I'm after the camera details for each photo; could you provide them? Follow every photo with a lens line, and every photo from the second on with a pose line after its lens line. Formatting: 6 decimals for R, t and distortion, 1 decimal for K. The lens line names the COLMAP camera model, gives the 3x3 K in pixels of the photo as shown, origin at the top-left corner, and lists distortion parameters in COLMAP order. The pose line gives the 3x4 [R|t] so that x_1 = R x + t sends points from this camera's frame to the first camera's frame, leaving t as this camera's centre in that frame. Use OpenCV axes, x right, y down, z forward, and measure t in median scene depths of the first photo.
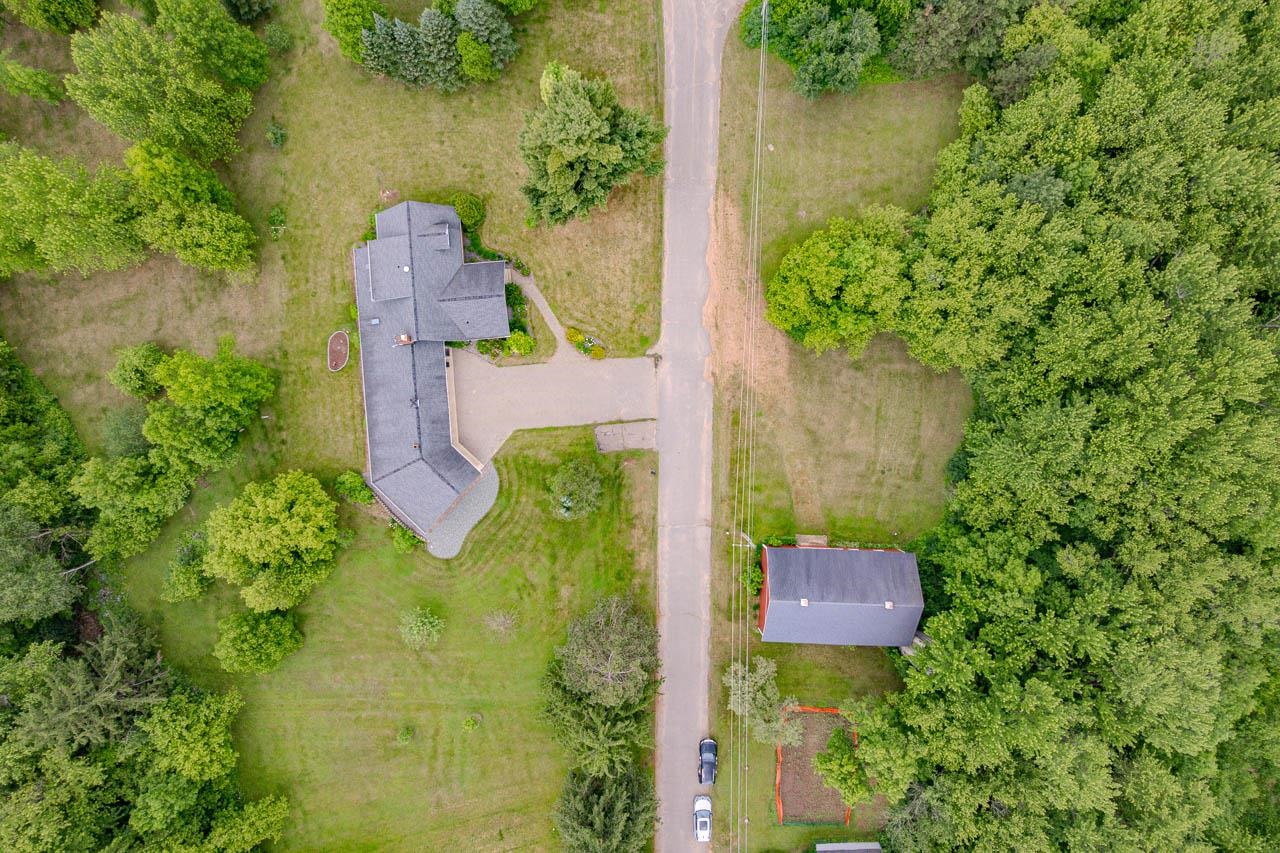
lens RADIAL K [[819.0, 0, 645.4], [0, 819.0, 427.5], [0, 0, 1]] dist [-0.076656, 0.069914]
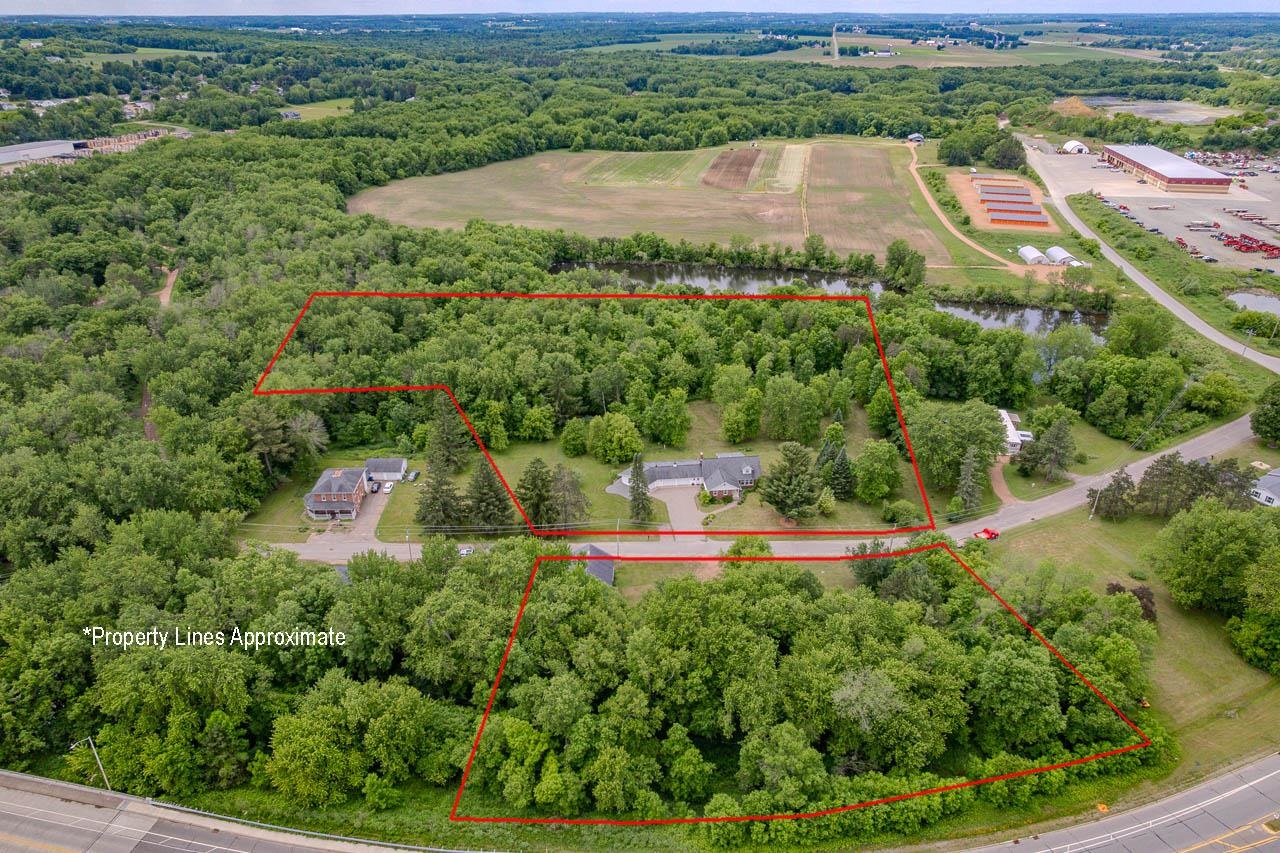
lens RADIAL K [[819.0, 0, 645.4], [0, 819.0, 427.5], [0, 0, 1]] dist [-0.076656, 0.069914]
pose [[0.038904, 0.460834, -0.886633, 1.671423], [-0.999220, 0.023986, -0.031378, 0.120101], [0.006807, 0.887162, 0.461408, -0.178099]]
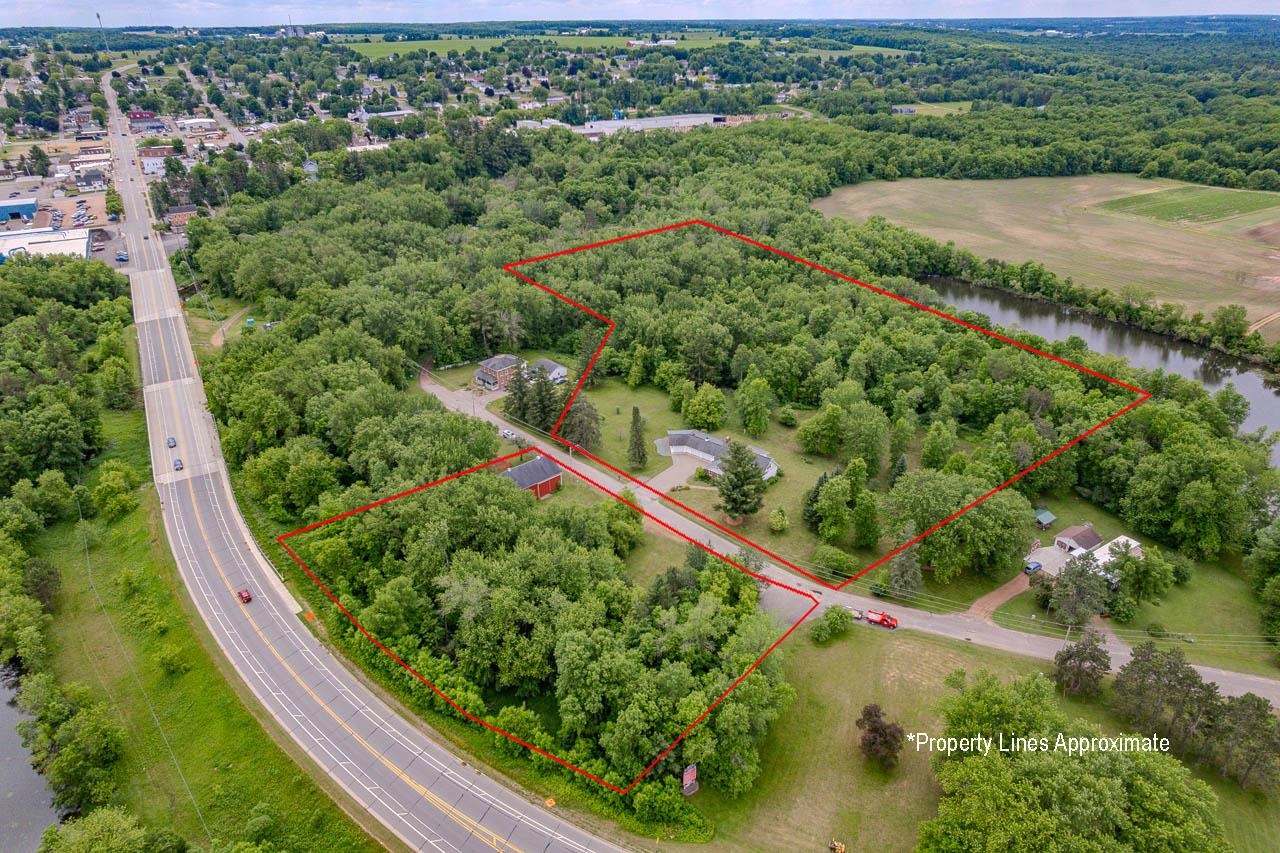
lens RADIAL K [[819.0, 0, 645.4], [0, 819.0, 427.5], [0, 0, 1]] dist [-0.076656, 0.069914]
pose [[-0.700783, 0.331431, -0.631710, 1.351448], [-0.713187, -0.305184, 0.631052, -1.394484], [0.016363, 0.892758, 0.450240, -0.158970]]
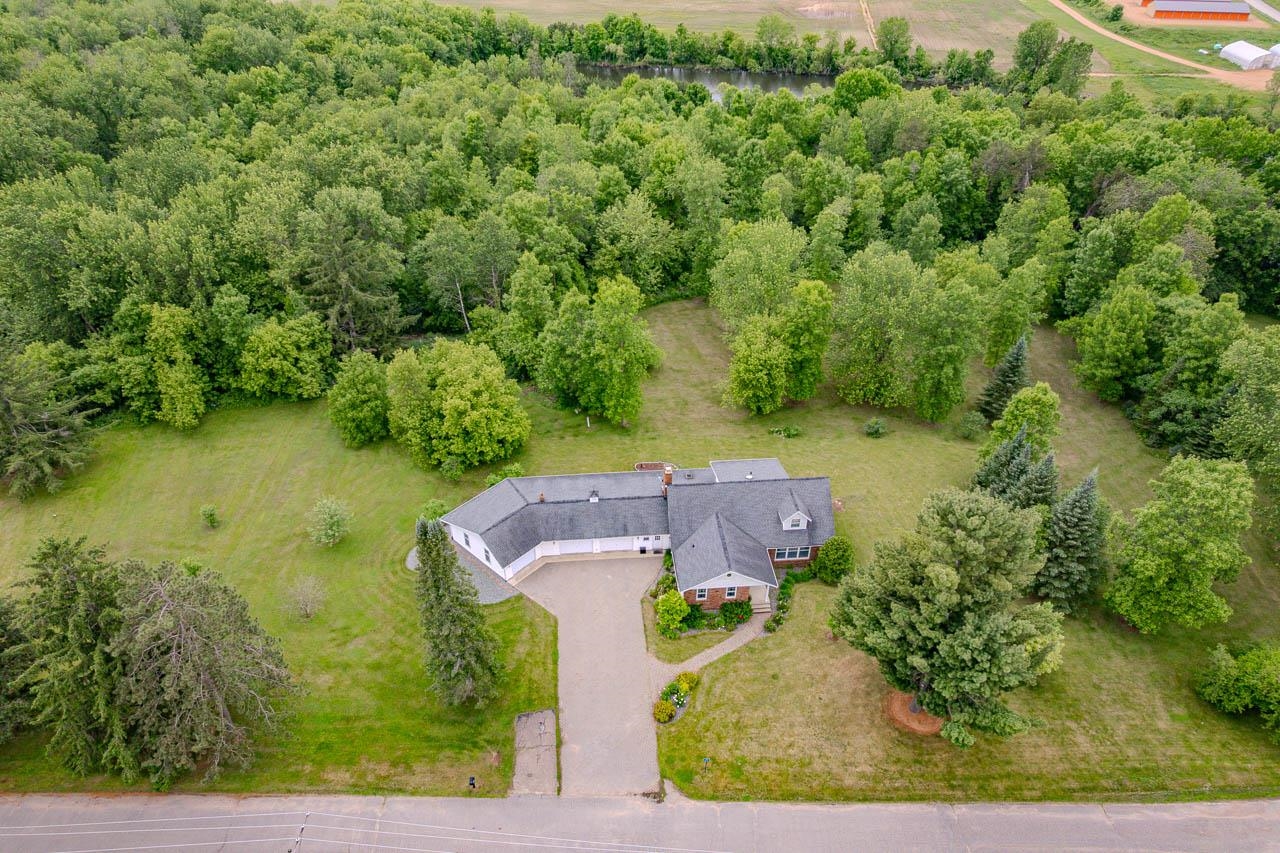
lens RADIAL K [[819.0, 0, 645.4], [0, 819.0, 427.5], [0, 0, 1]] dist [-0.076656, 0.069914]
pose [[0.016181, 0.593562, -0.804626, 0.340183], [-0.999869, 0.010382, -0.012449, -0.070255], [0.000964, 0.804722, 0.593652, 0.414097]]
